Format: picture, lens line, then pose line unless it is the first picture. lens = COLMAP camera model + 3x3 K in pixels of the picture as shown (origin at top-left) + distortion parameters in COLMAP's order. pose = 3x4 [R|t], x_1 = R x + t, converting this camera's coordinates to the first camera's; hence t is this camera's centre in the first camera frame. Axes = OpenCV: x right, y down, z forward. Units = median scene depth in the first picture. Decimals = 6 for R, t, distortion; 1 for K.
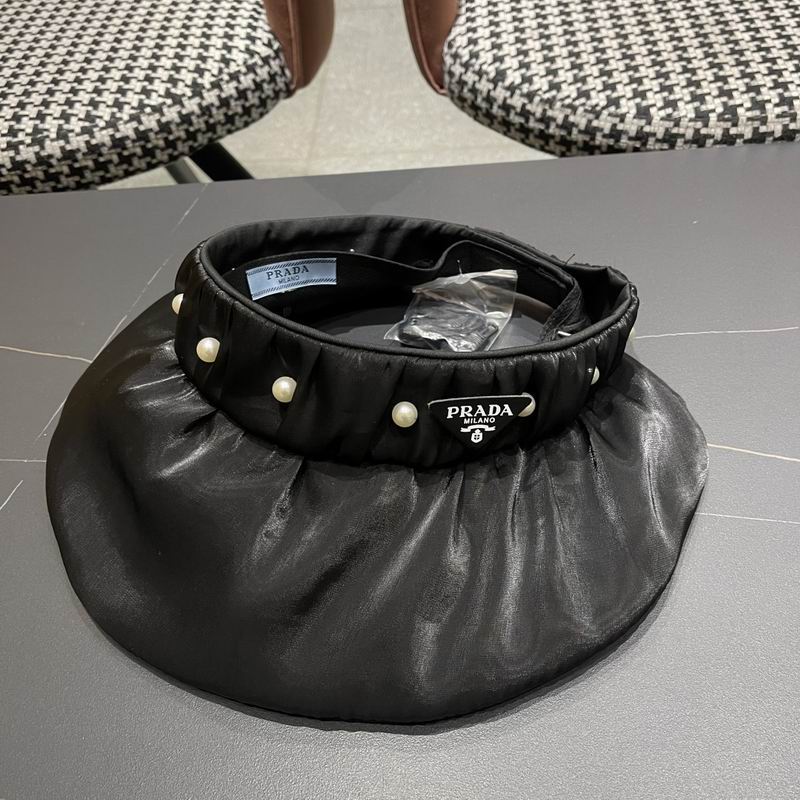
lens RADIAL K [[854.8, 0, 398.4], [0, 854.8, 399.3], [0, 0, 1]] dist [0.029071, 0.000000]
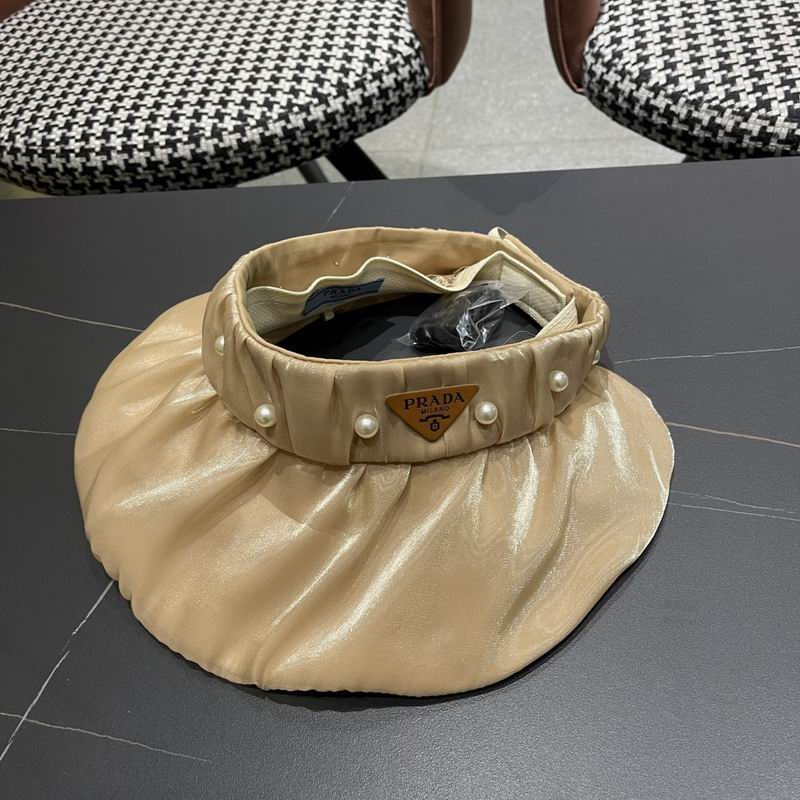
lens RADIAL K [[854.8, 0, 401.2], [0, 854.8, 404.3], [0, 0, 1]] dist [0.029071, 0.000000]
pose [[0.994585, 0.039739, -0.096032, -0.050155], [-0.037585, 0.999002, 0.024140, -0.009368], [0.096895, -0.020400, 0.995086, -0.028931]]
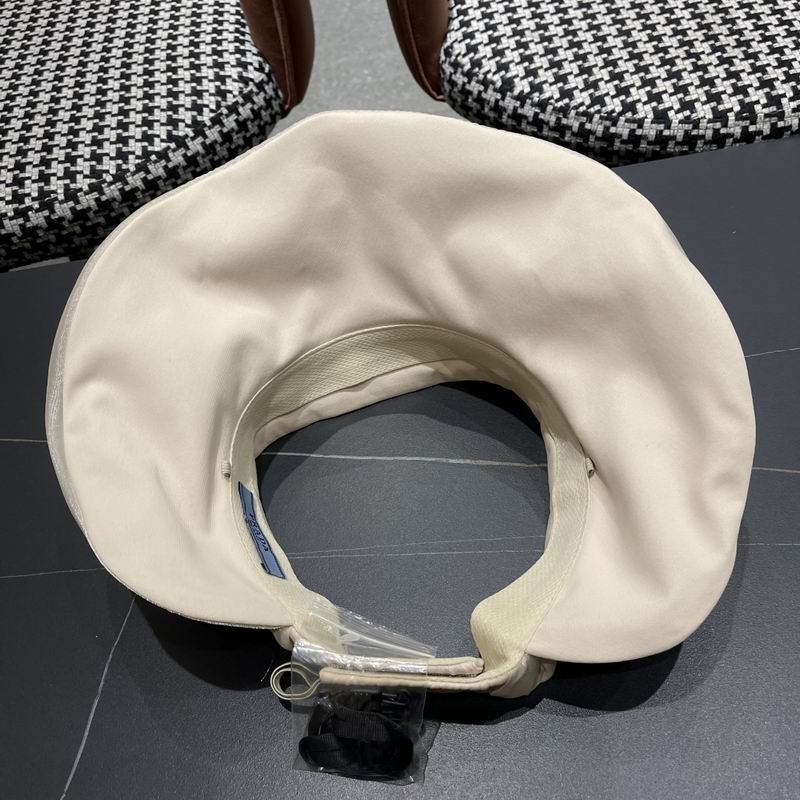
lens RADIAL K [[854.8, 0, 399.7], [0, 854.8, 406.9], [0, 0, 1]] dist [0.029071, 0.000000]
pose [[0.990056, -0.125631, 0.063295, -0.112411], [0.119708, 0.988721, 0.090000, -0.111761], [-0.073888, -0.081528, 0.993928, -0.006552]]
